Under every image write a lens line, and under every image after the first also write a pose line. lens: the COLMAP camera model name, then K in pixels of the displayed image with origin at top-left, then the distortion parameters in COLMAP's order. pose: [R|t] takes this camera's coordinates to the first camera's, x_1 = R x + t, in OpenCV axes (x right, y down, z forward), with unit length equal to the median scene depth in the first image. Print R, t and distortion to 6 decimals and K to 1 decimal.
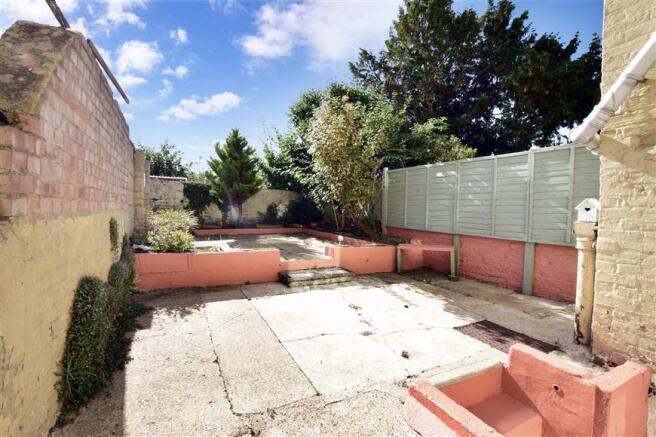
lens RADIAL K [[285.1, 0, 325.0], [0, 285.1, 217.8], [0, 0, 1]] dist [-0.024142, 0.000995]
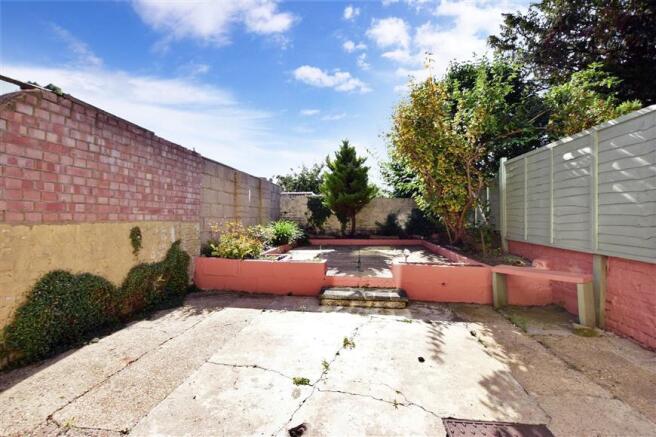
lens RADIAL K [[285.1, 0, 326.8], [0, 285.1, 216.8], [0, 0, 1]] dist [-0.024142, 0.000995]
pose [[0.825299, -0.025421, -0.564124, 0.355434], [0.000881, 0.999043, -0.043731, 0.006658], [0.564696, 0.035594, 0.824531, 0.234508]]
